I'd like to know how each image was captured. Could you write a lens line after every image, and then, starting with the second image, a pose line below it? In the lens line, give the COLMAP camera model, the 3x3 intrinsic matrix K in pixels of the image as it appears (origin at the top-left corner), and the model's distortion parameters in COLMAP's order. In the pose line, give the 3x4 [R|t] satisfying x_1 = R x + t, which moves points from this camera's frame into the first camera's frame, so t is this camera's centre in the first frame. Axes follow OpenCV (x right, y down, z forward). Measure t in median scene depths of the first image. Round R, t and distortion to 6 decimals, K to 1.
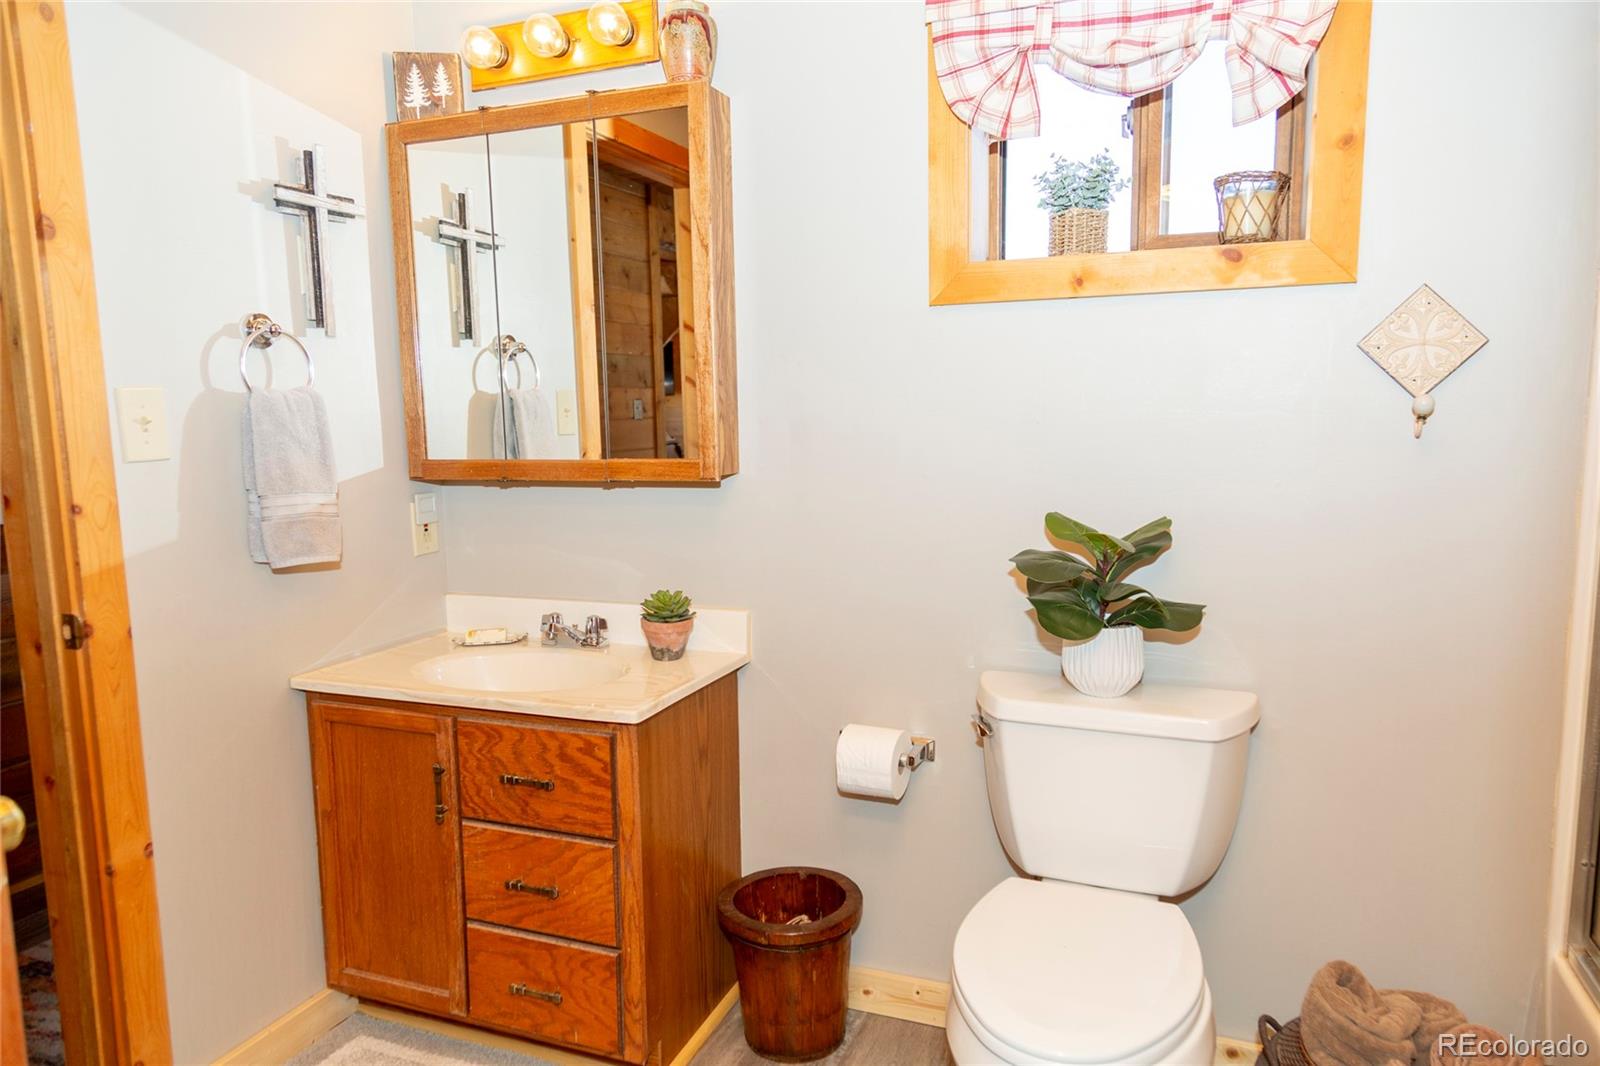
lens RADIAL K [[1044.3, 0, 800.0], [0, 1044.3, 533.0], [0, 0, 1]] dist [-0.004632, 0.000345]
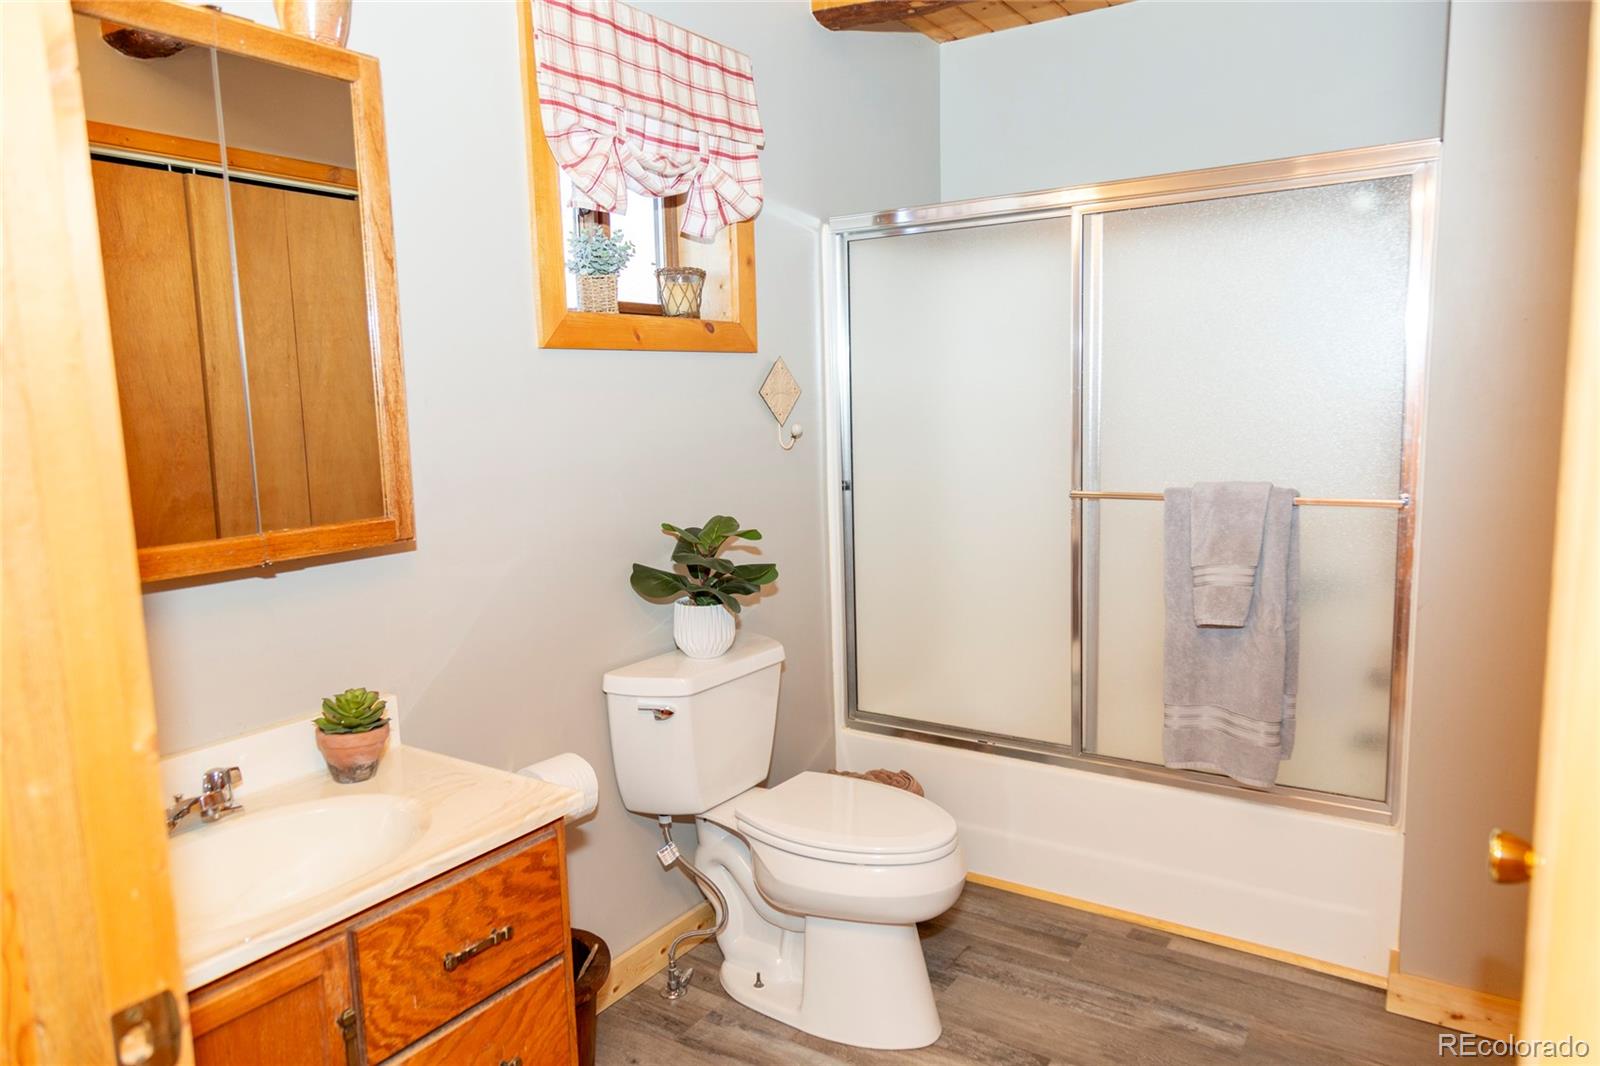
lens RADIAL K [[1044.3, 0, 800.0], [0, 1044.3, 533.0], [0, 0, 1]] dist [-0.004632, 0.000345]
pose [[0.220455, -0.118226, 0.968206, -0.901191], [0.138857, 0.986321, 0.088822, -0.095517], [-0.965463, 0.114861, 0.233856, 0.548504]]
